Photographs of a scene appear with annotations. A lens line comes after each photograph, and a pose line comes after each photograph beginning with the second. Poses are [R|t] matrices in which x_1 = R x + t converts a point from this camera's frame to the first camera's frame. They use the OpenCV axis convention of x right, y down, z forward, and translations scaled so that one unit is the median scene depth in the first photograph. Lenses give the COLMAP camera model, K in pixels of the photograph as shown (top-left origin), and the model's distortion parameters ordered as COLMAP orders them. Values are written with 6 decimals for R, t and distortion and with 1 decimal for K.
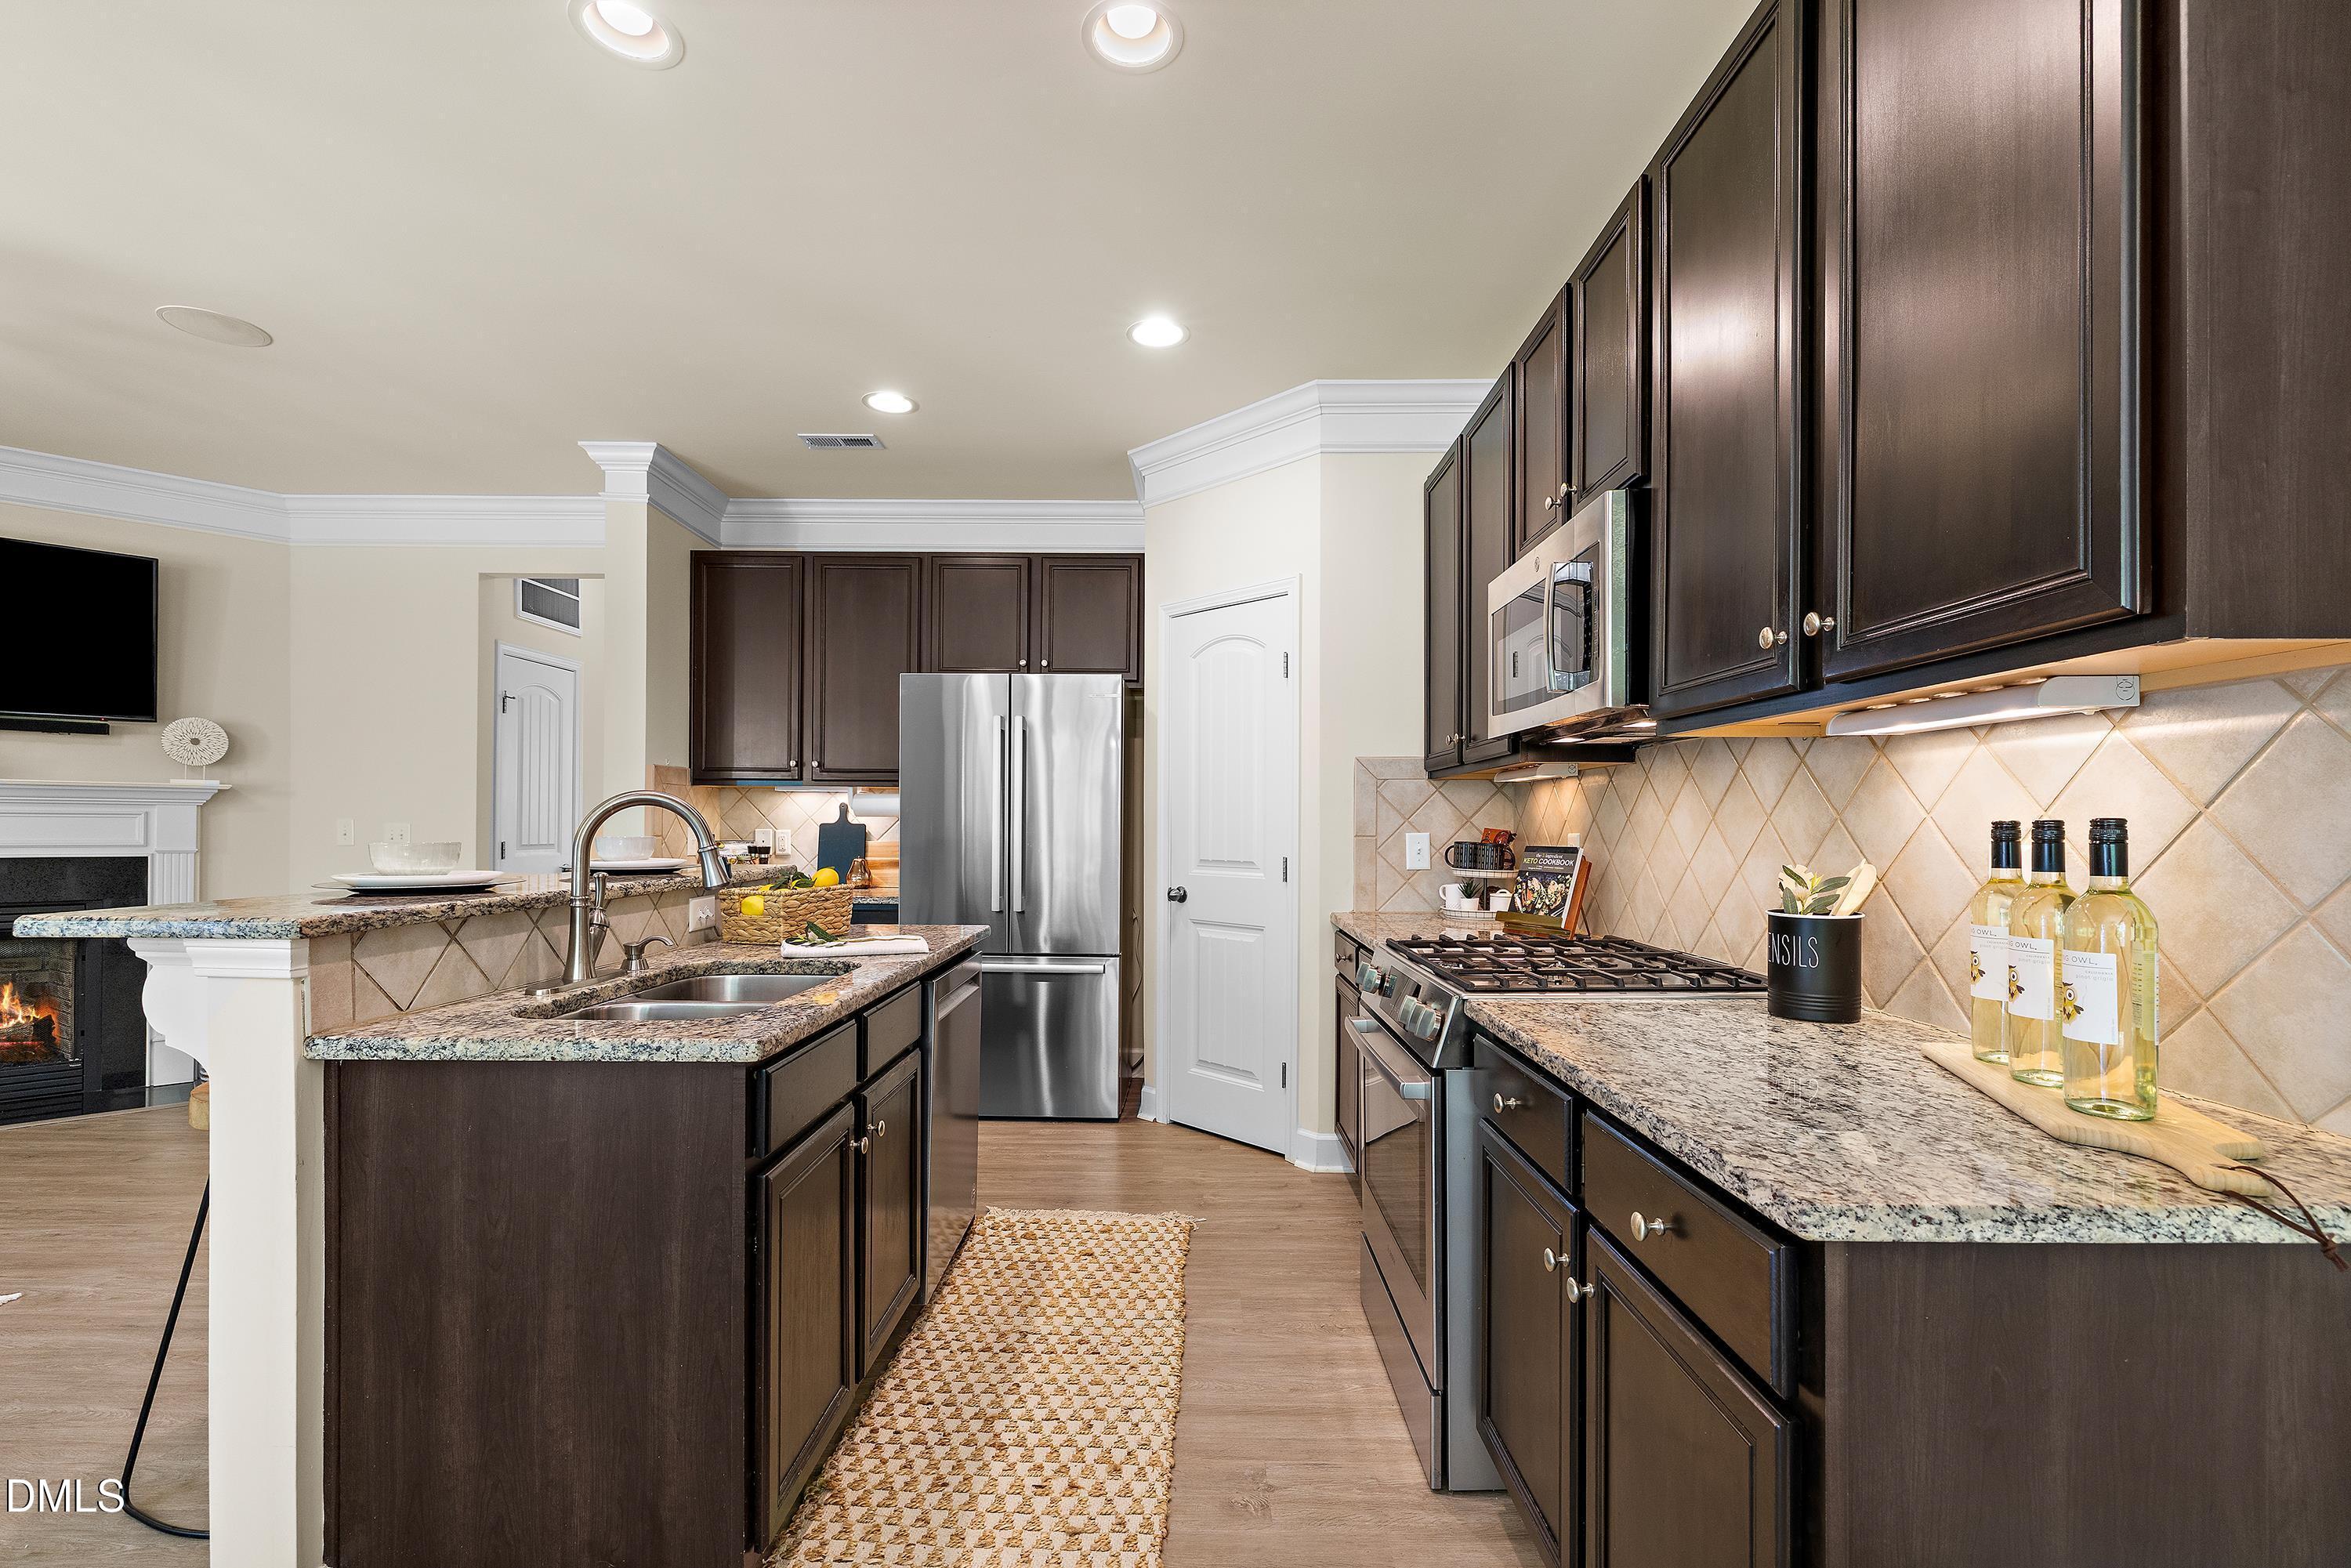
lens RADIAL K [[1028.4, 0, 1189.1], [0, 1028.4, 821.5], [0, 0, 1]] dist [-0.000033, -0.000126]
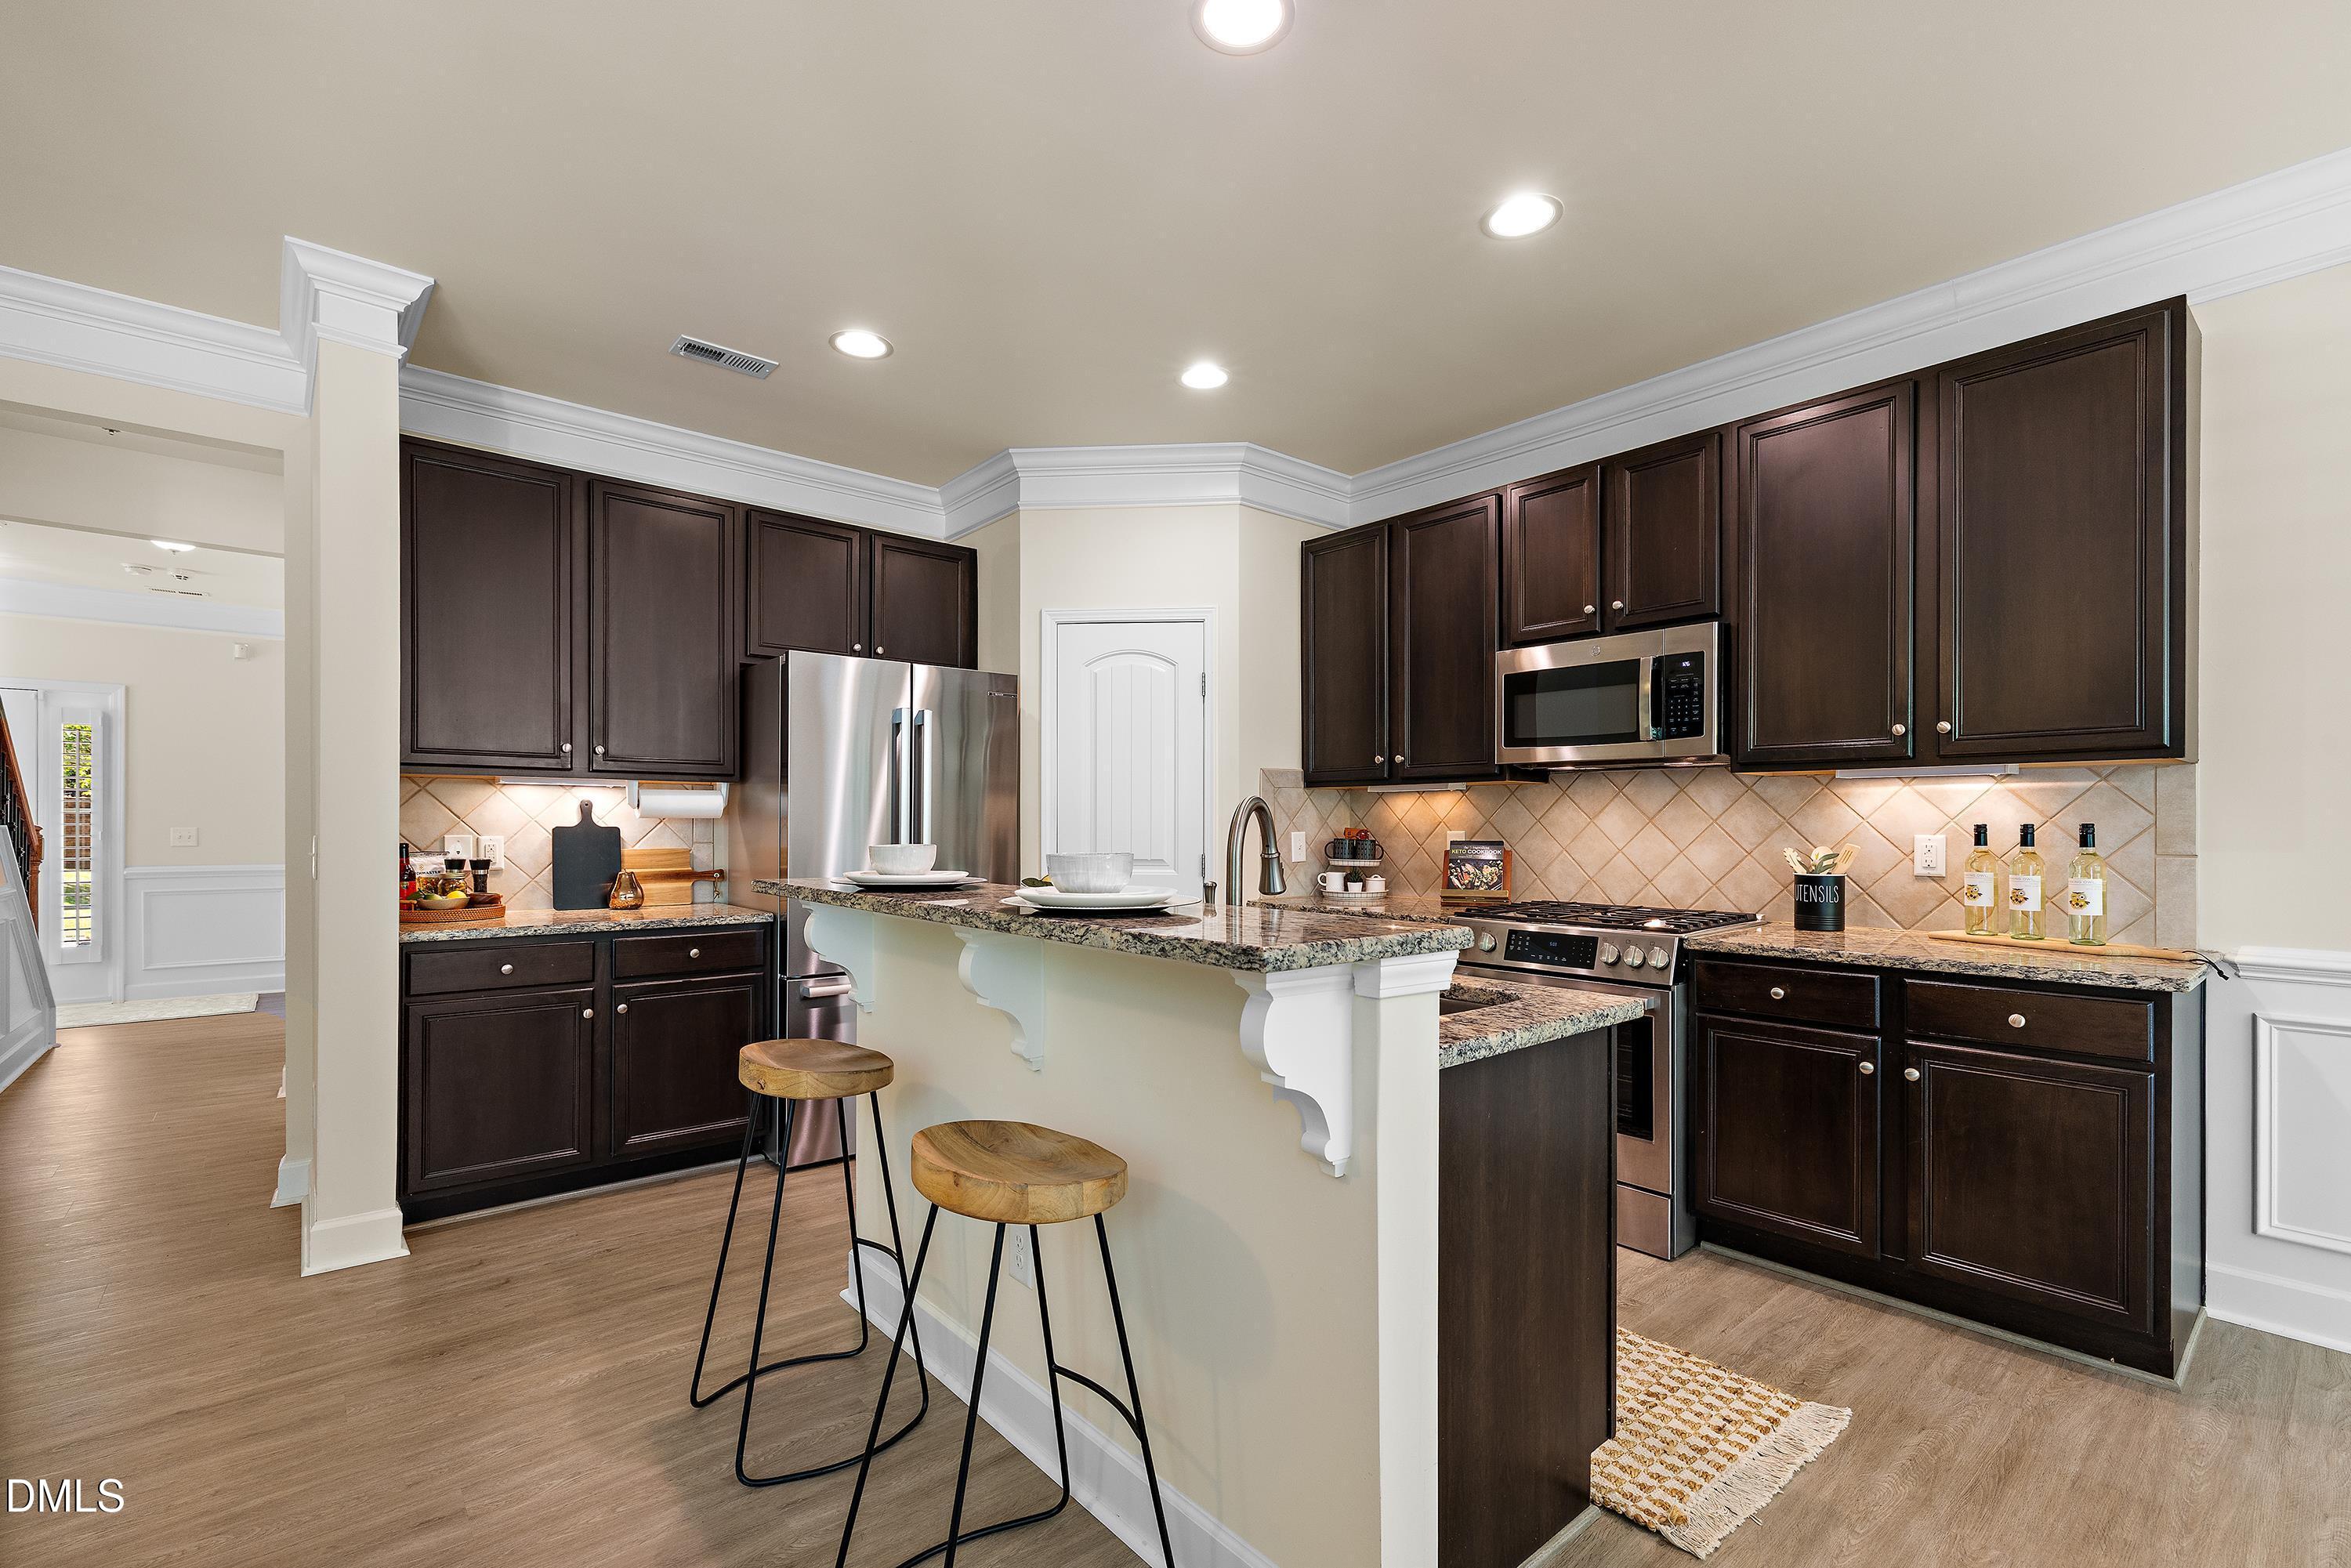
lens RADIAL K [[1028.4, 0, 1189.1], [0, 1028.4, 821.5], [0, 0, 1]] dist [-0.000033, -0.000126]
pose [[0.755300, -0.002809, 0.655373, -0.850580], [0.001036, 0.999995, 0.003092, -0.006490], [-0.655378, -0.001656, 0.755299, 0.204793]]
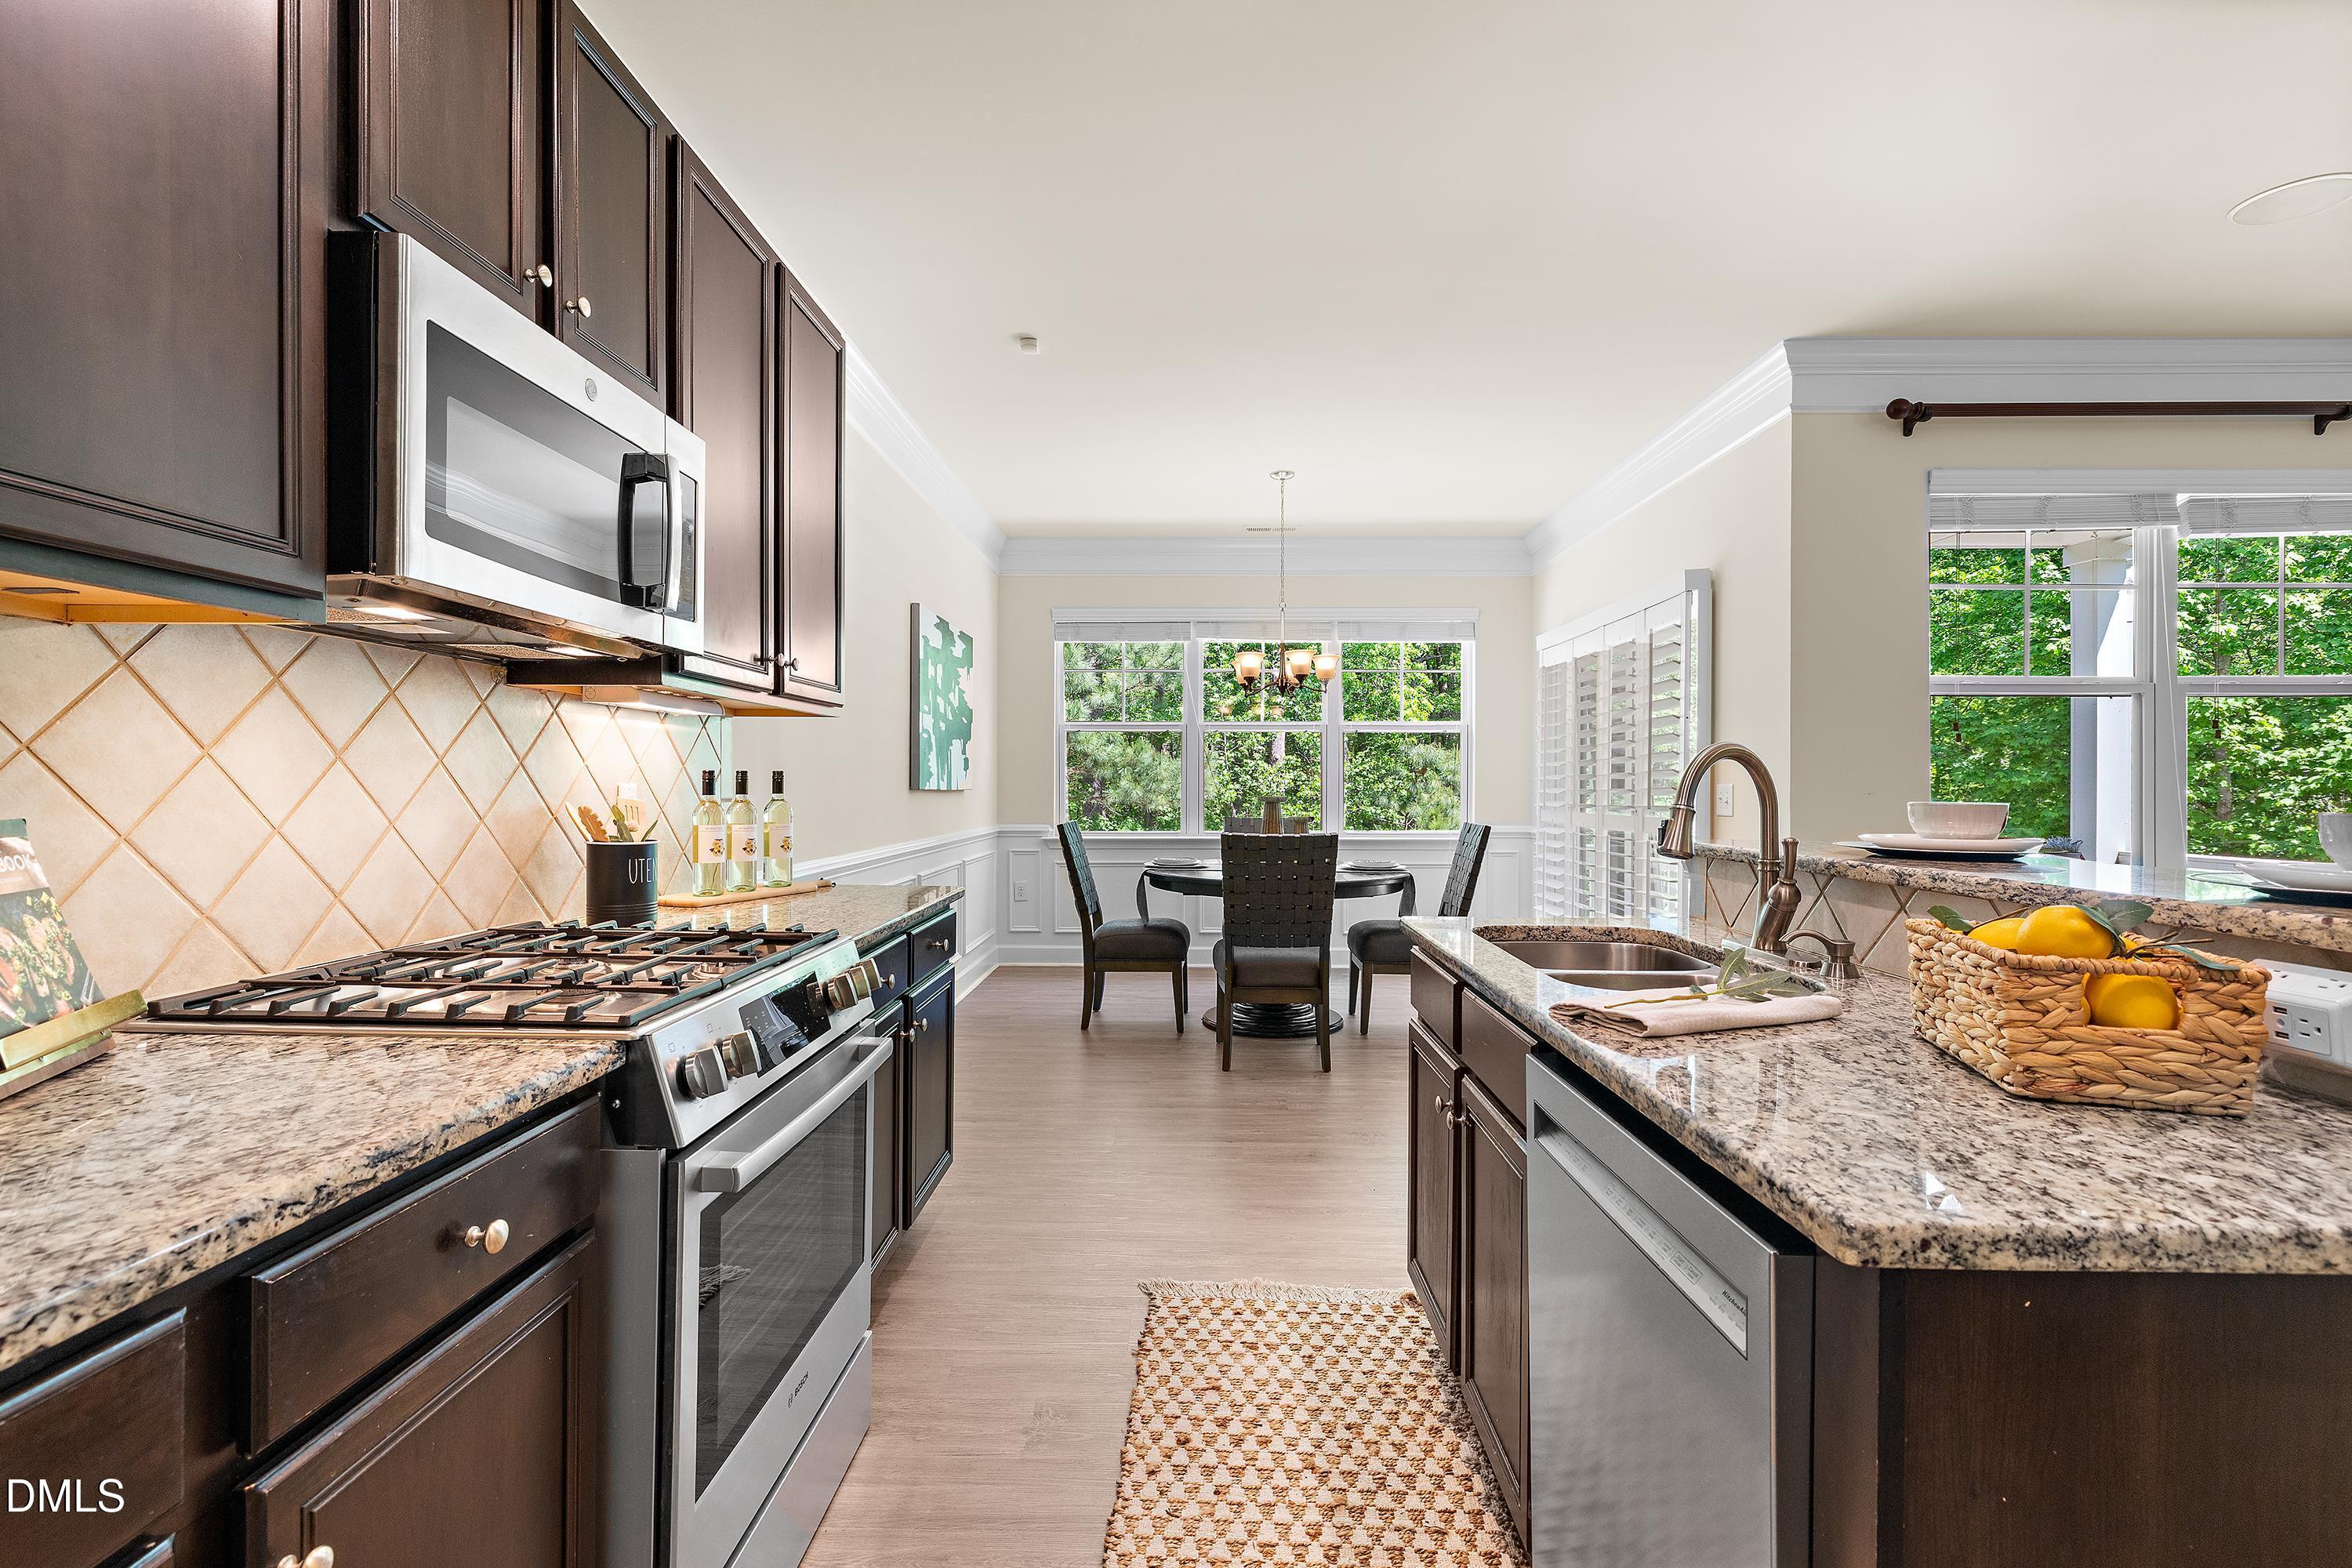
lens RADIAL K [[1078.3, 0, 1176.0], [0, 1078.3, 784.0], [0, 0, 1]] dist [-0.000157, -0.000252]
pose [[-0.999702, -0.014836, 0.019365, -0.050565], [-0.014855, 0.999889, -0.000844, 0.006664], [-0.019350, -0.001131, -0.999812, 1.345628]]
